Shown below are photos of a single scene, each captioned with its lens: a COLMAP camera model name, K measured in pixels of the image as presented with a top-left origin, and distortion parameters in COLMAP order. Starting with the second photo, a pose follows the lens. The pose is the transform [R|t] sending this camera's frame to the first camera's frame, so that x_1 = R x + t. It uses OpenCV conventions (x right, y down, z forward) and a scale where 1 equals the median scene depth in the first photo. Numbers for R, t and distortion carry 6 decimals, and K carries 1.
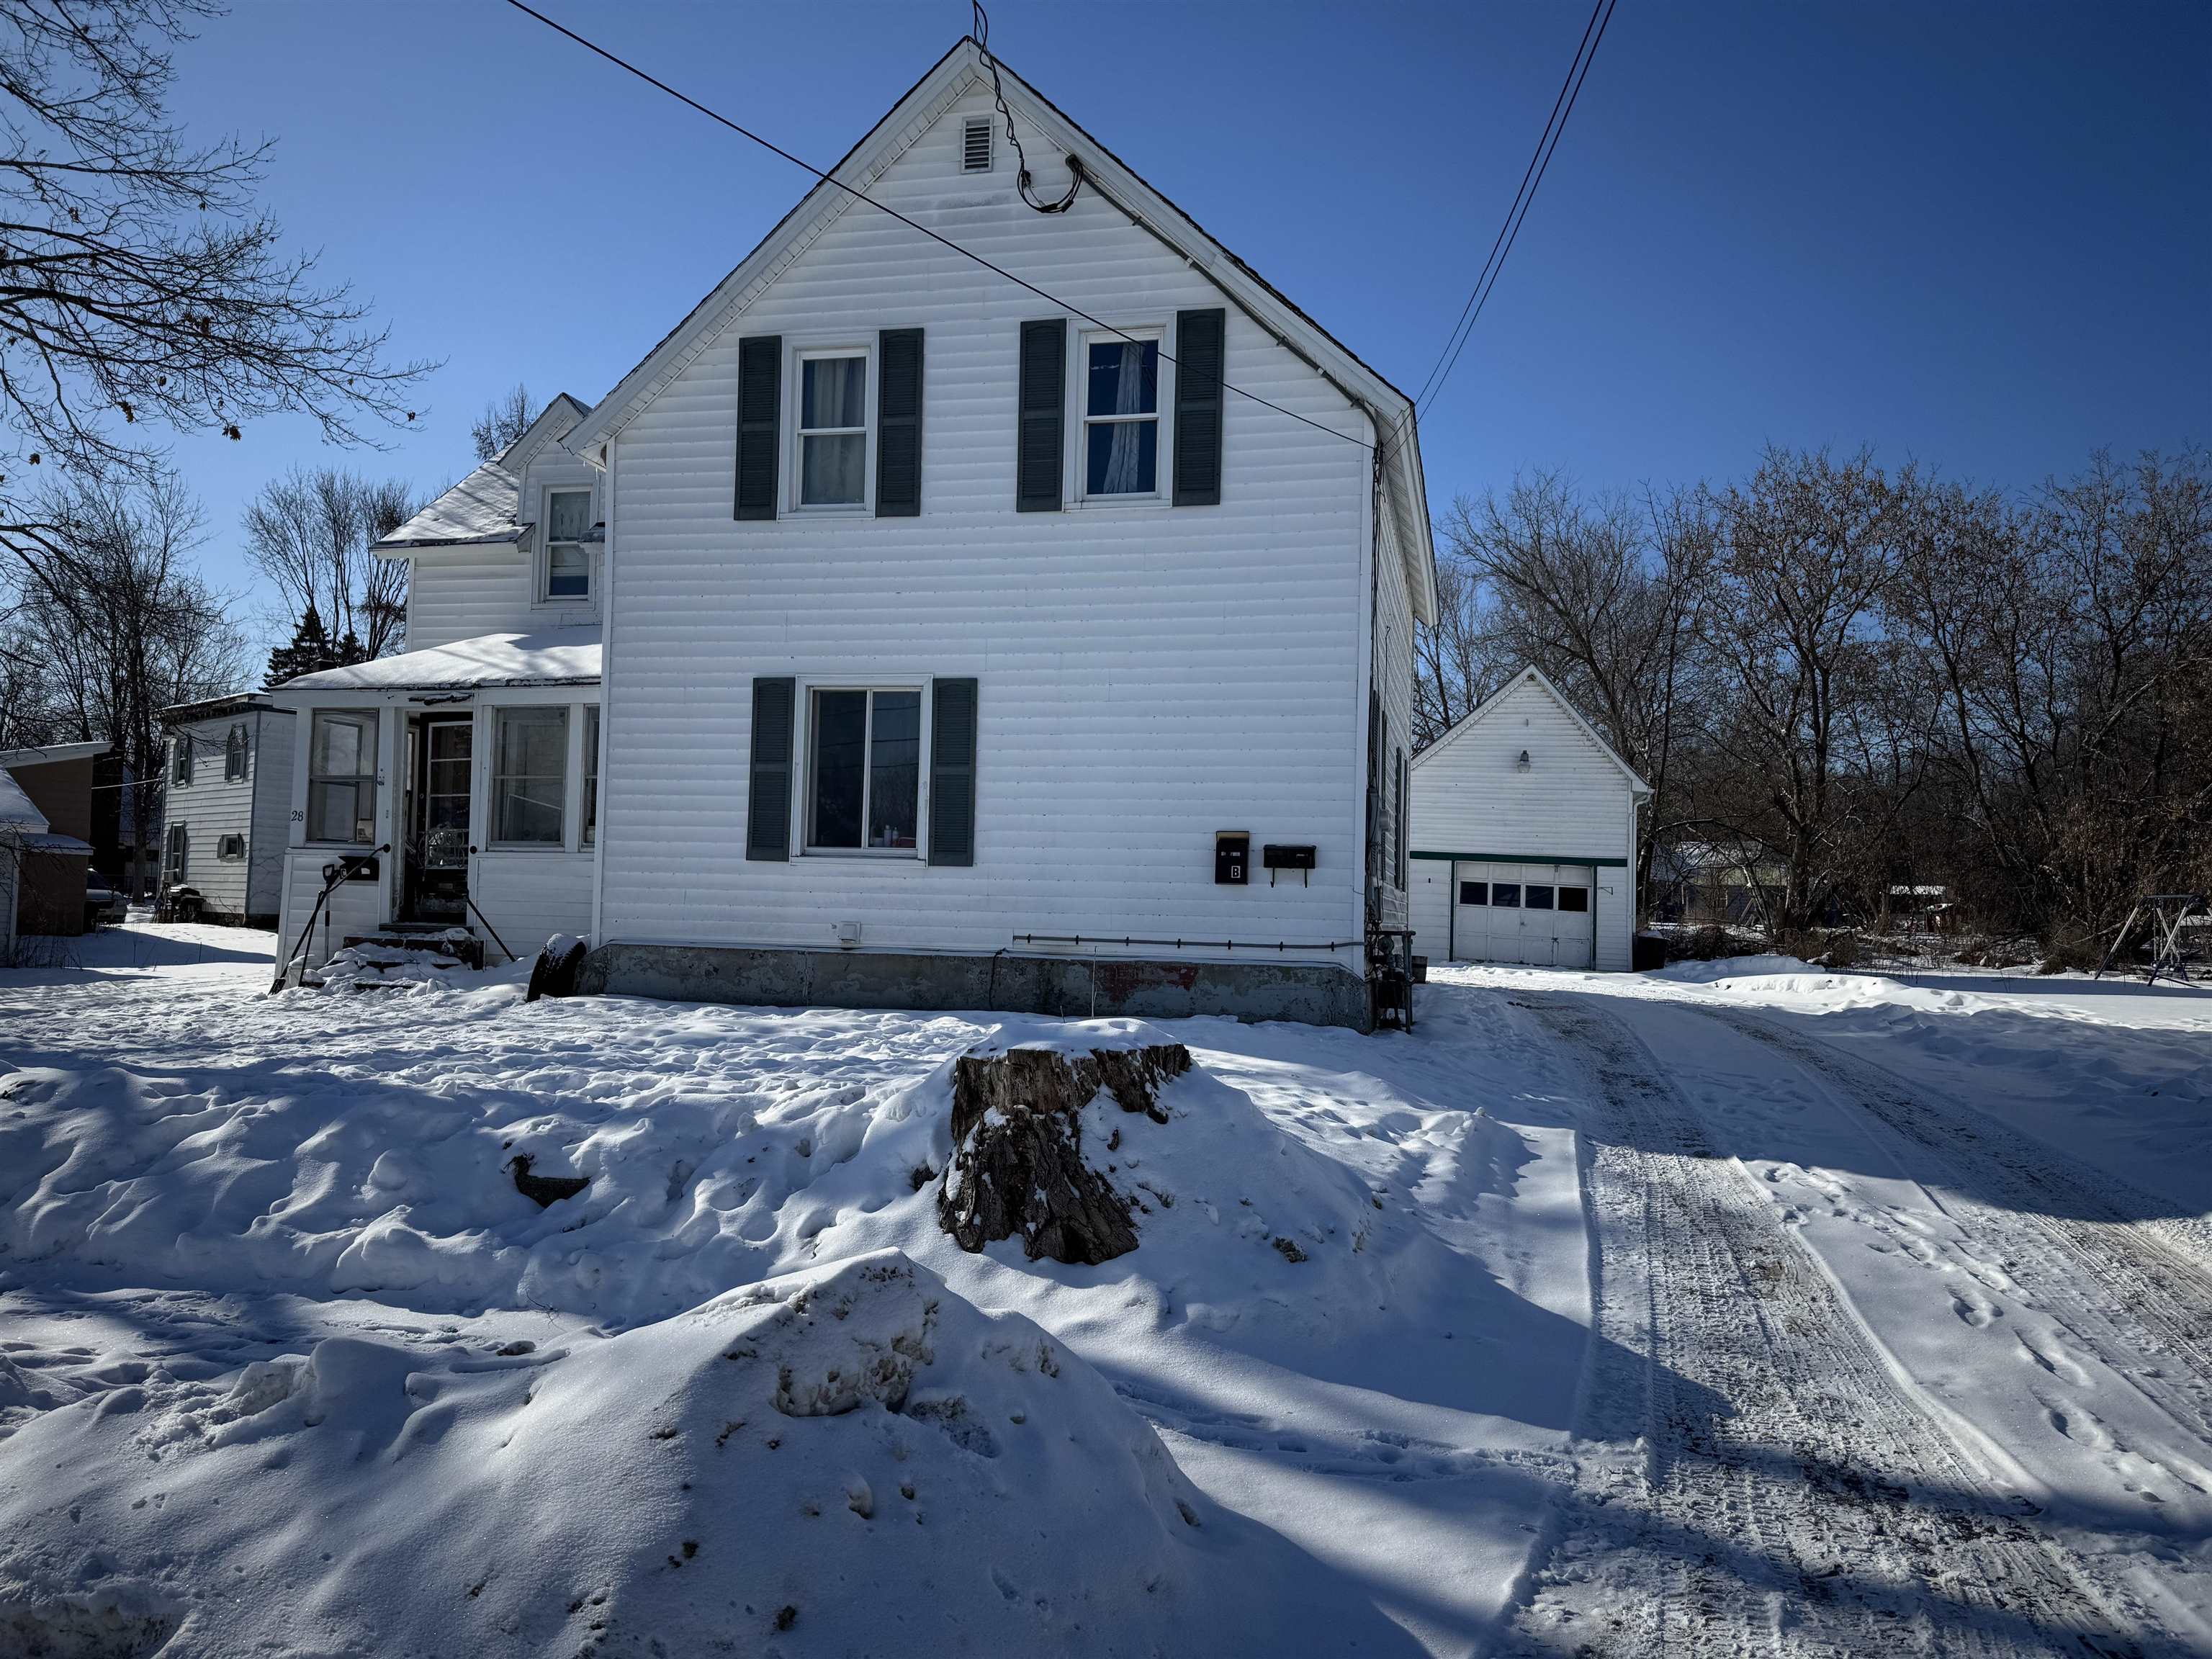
lens RADIAL K [[1557.7, 0, 1104.6], [0, 1557.7, 828.4], [0, 0, 1]] dist [0.061339, -0.077535]
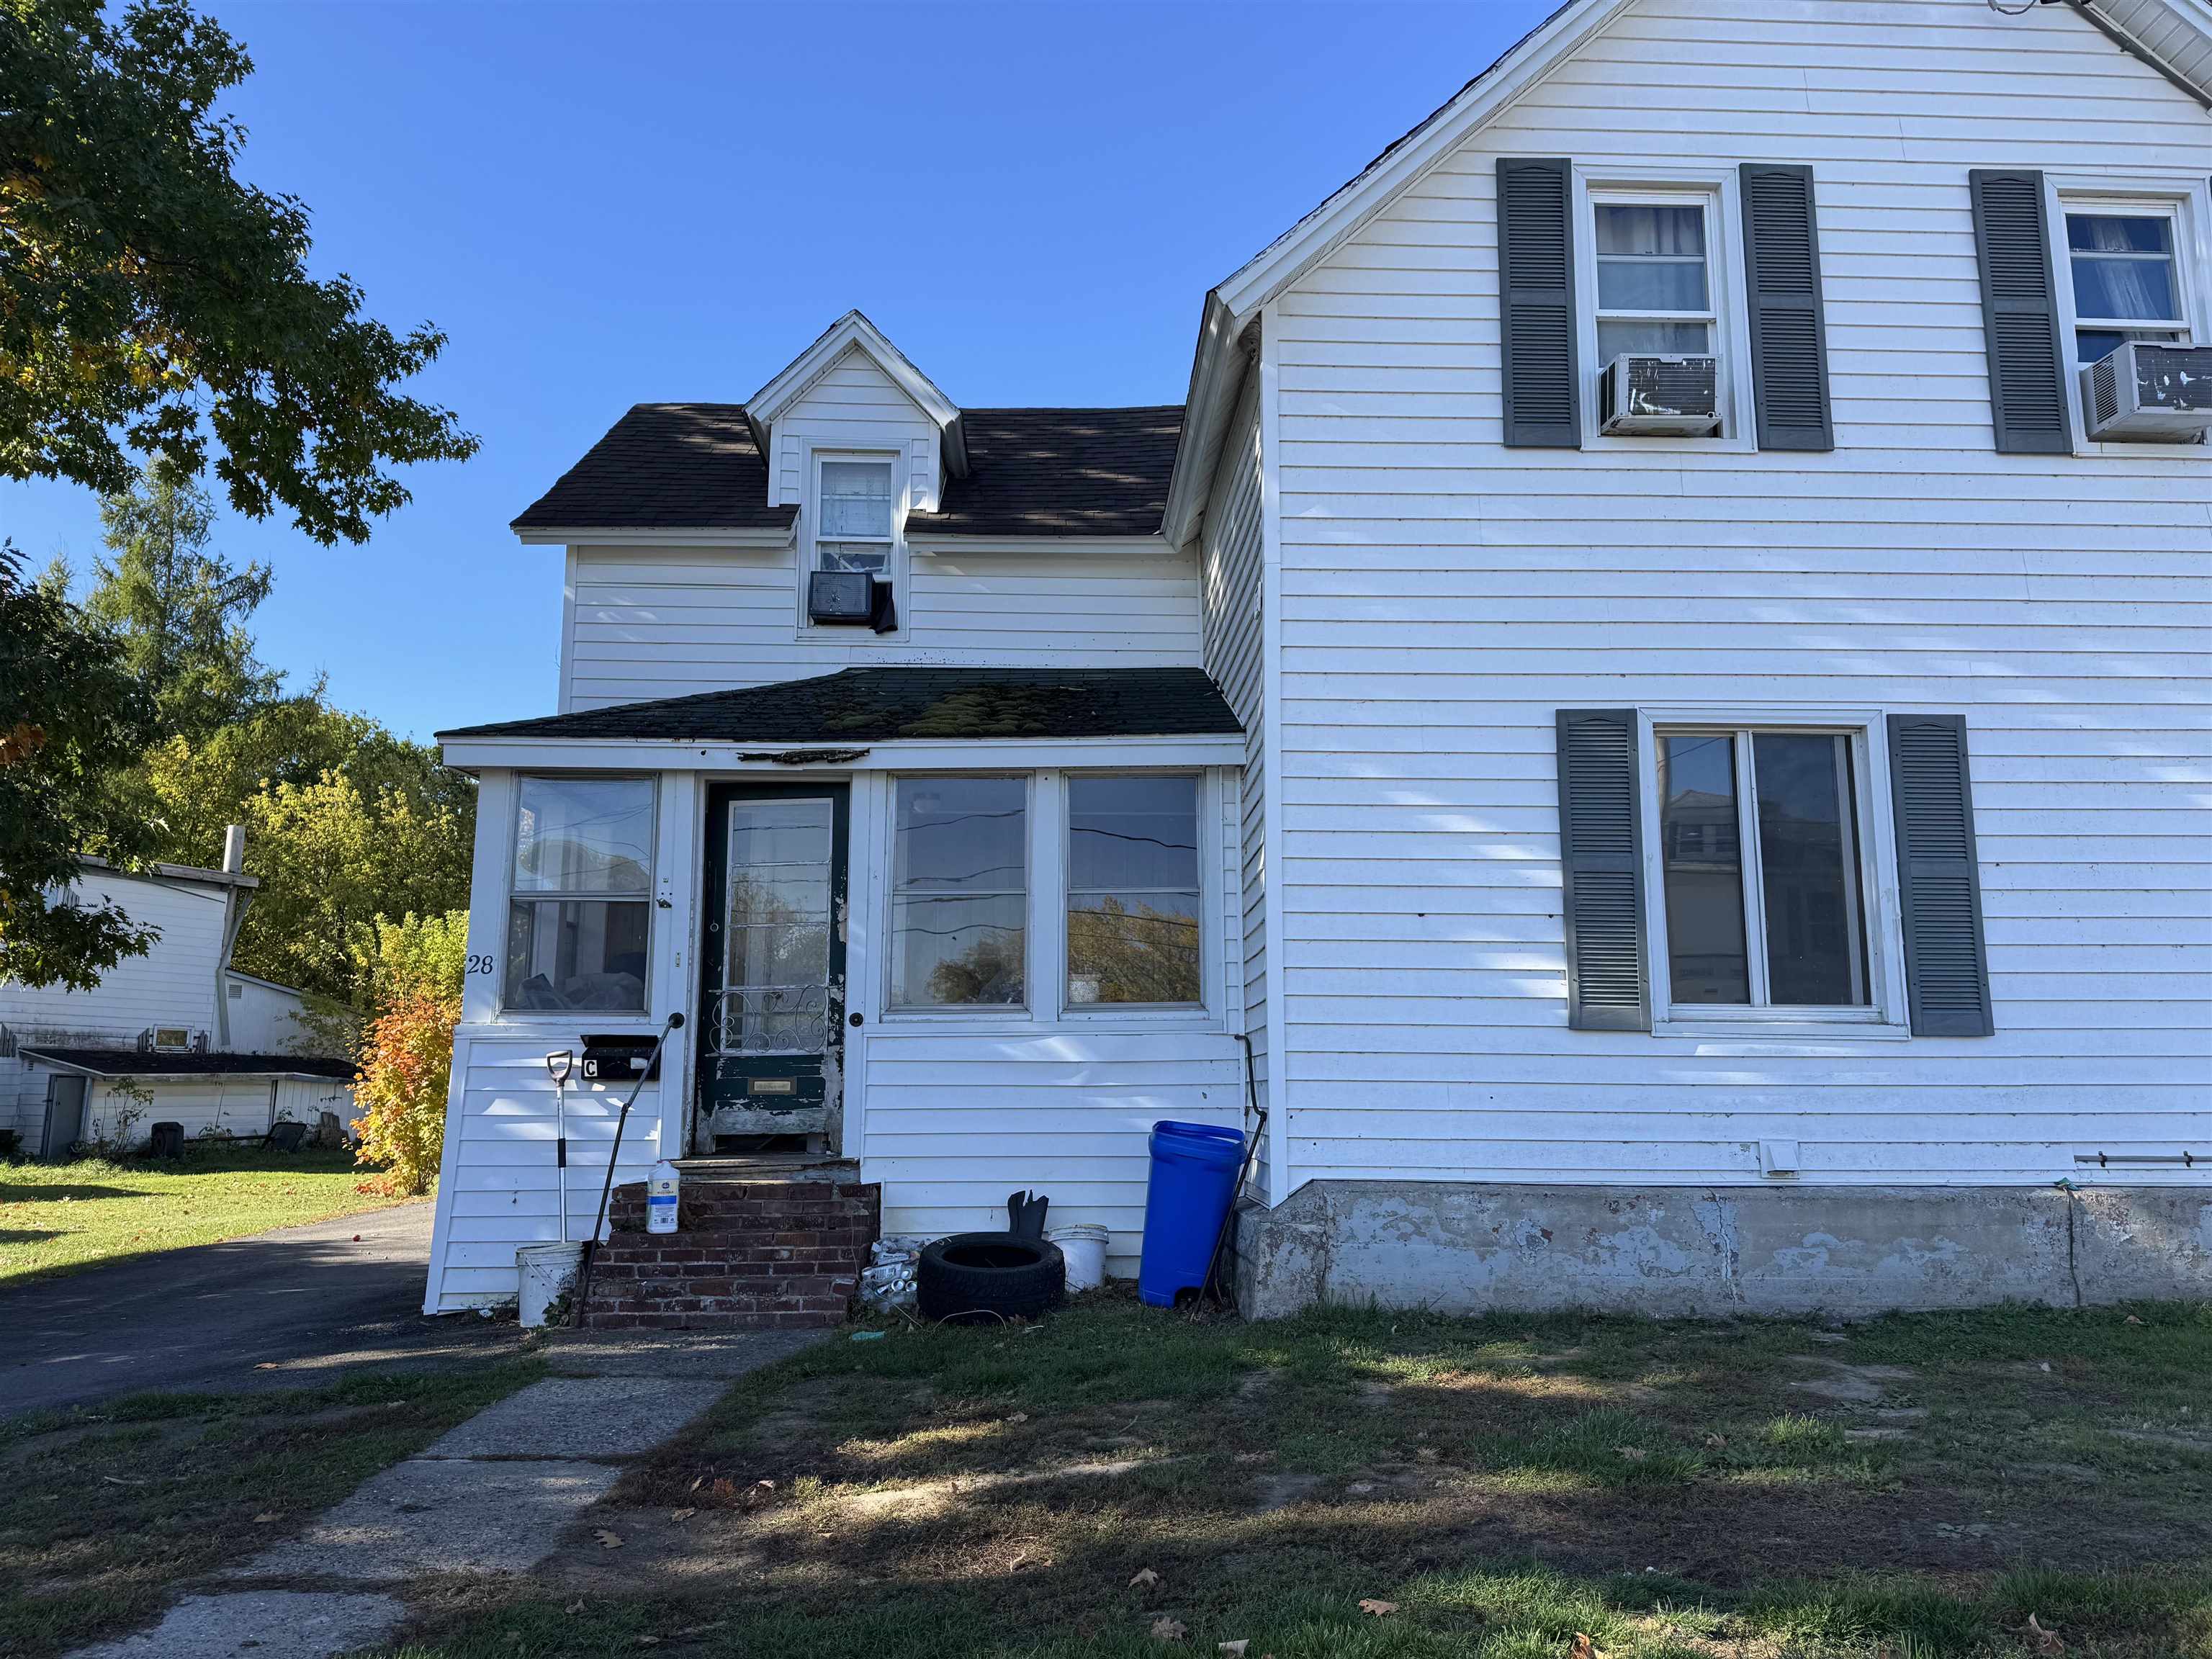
lens RADIAL K [[1557.7, 0, 1119.5], [0, 1557.7, 812.6], [0, 0, 1]] dist [0.061339, -0.077535]
pose [[0.964927, 0.020327, 0.261729, -0.540905], [0.010537, 0.993195, -0.115982, 0.006425], [-0.262306, 0.114672, 0.958147, 0.500284]]
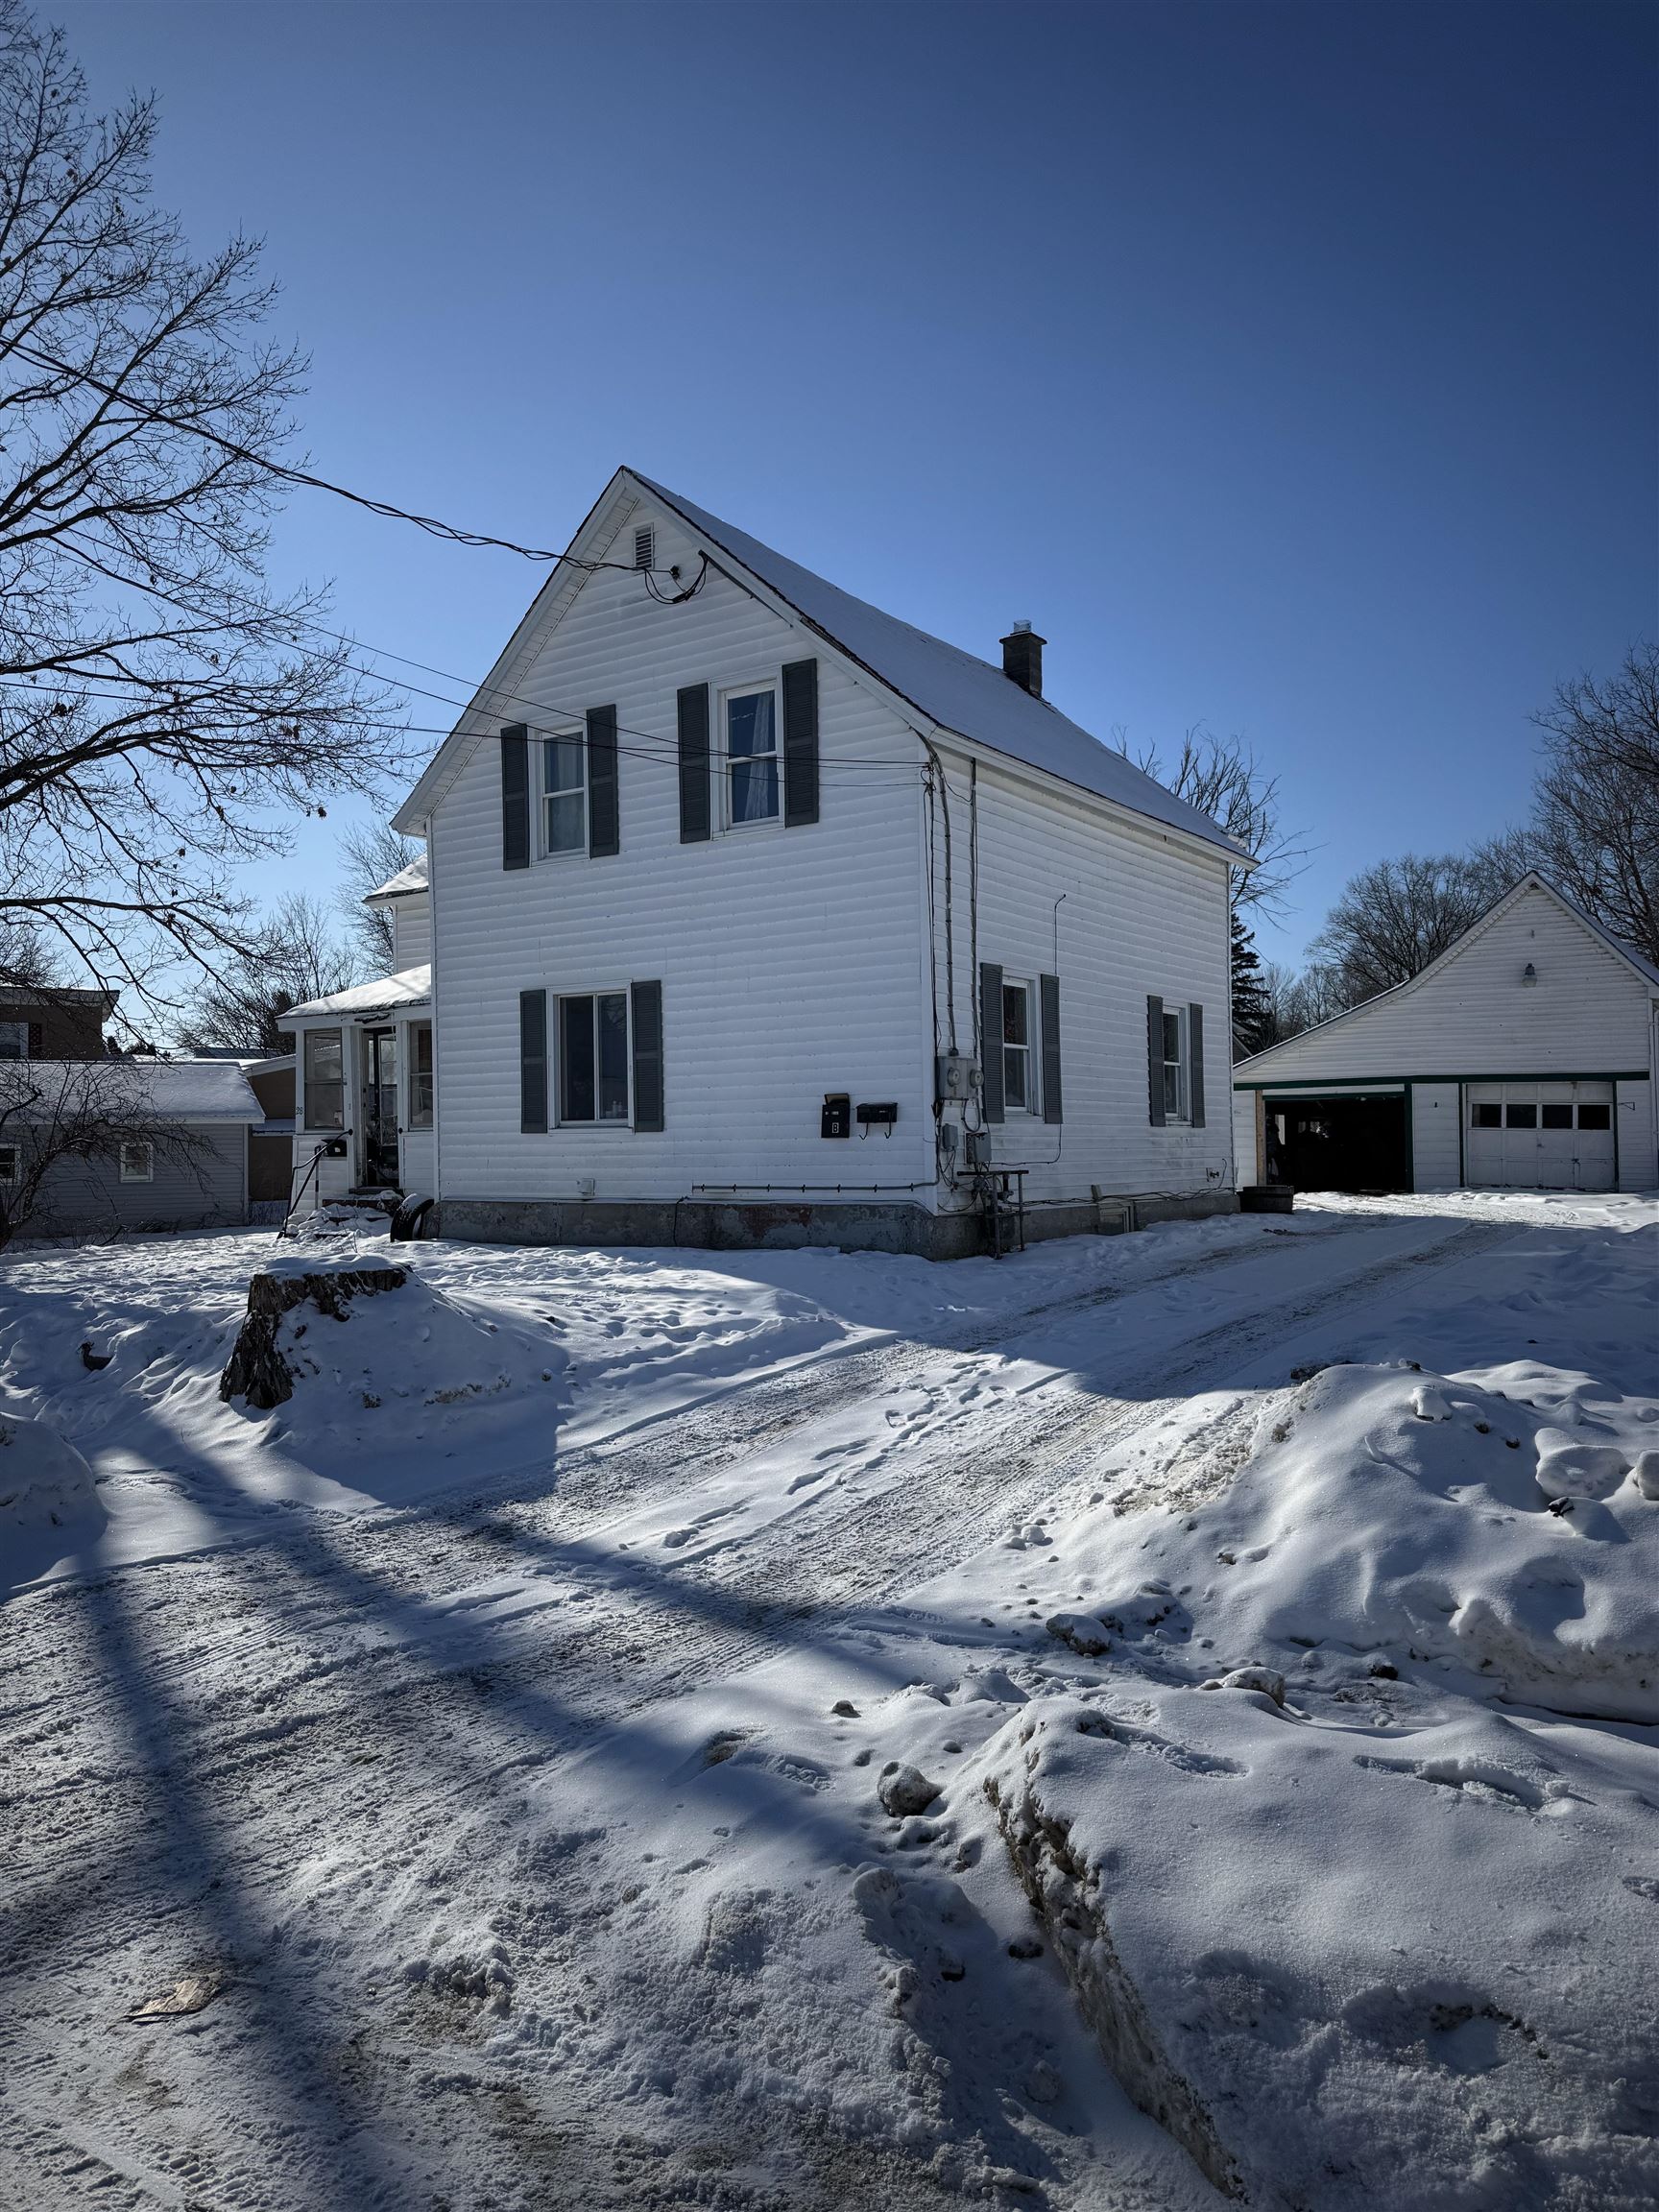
lens RADIAL K [[1557.7, 0, 822.4], [0, 1557.7, 1094.1], [0, 0, 1]] dist [0.061339, -0.077535]
pose [[0.933619, -0.052216, -0.354441, 0.466822], [0.058864, 0.998234, 0.007992, -0.007796], [0.353398, -0.028325, 0.935044, -0.119304]]
